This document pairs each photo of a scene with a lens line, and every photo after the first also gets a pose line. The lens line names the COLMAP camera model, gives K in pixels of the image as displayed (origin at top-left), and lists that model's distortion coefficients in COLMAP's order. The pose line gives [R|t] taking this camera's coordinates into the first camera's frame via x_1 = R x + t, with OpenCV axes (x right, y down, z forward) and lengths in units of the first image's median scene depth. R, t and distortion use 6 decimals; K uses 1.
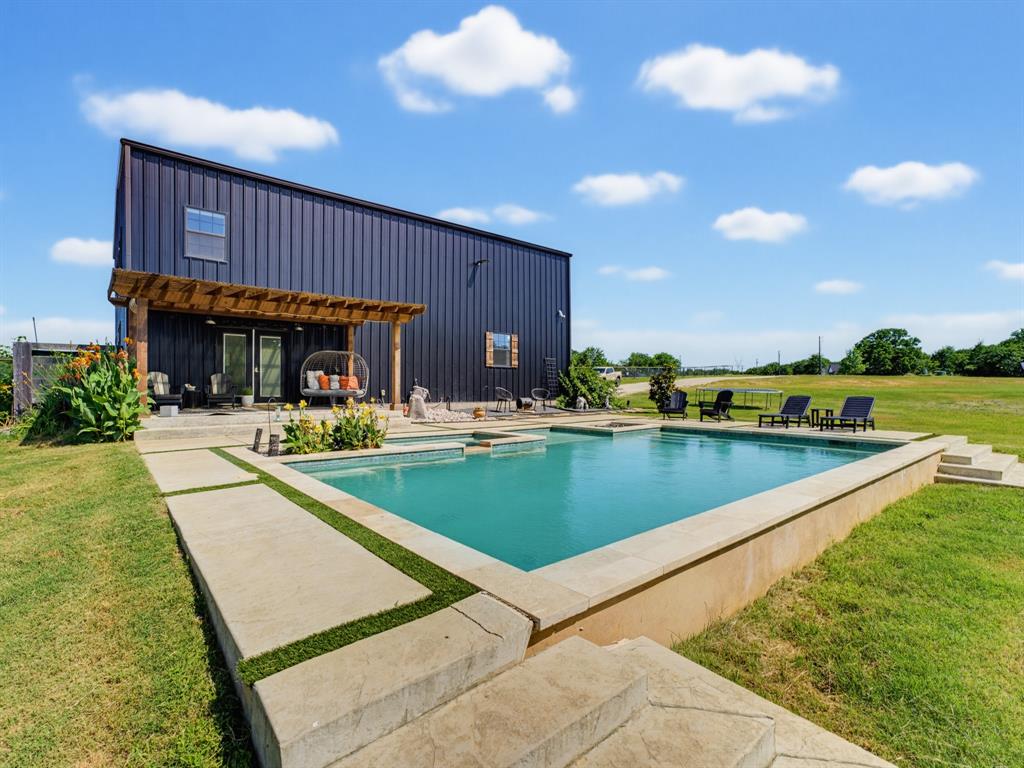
lens RADIAL K [[462.2, 0, 512.0], [0, 462.2, 384.0], [0, 0, 1]] dist [-0.041740, 0.000101]
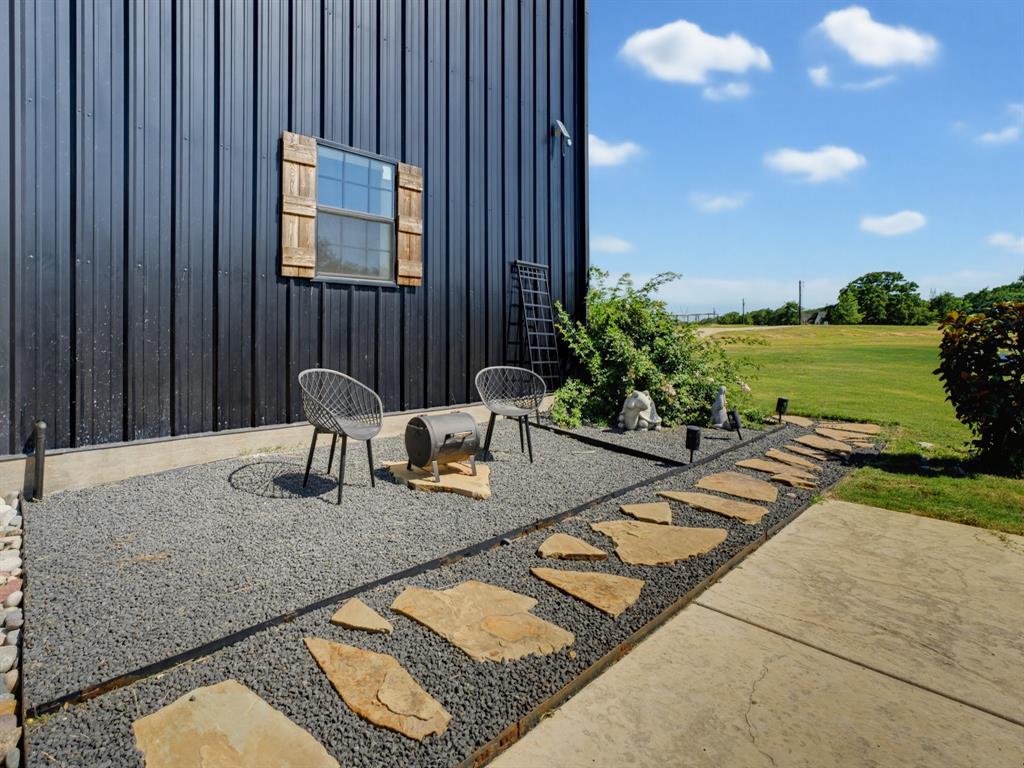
lens RADIAL K [[490.2, 0, 509.7], [0, 490.2, 344.9], [0, 0, 1]] dist [-0.003607, -0.000054]
pose [[0.991843, -0.003224, 0.127427, 0.025691], [0.000659, 0.999796, 0.020170, -0.006603], [-0.127466, -0.019921, 0.991643, 0.675984]]
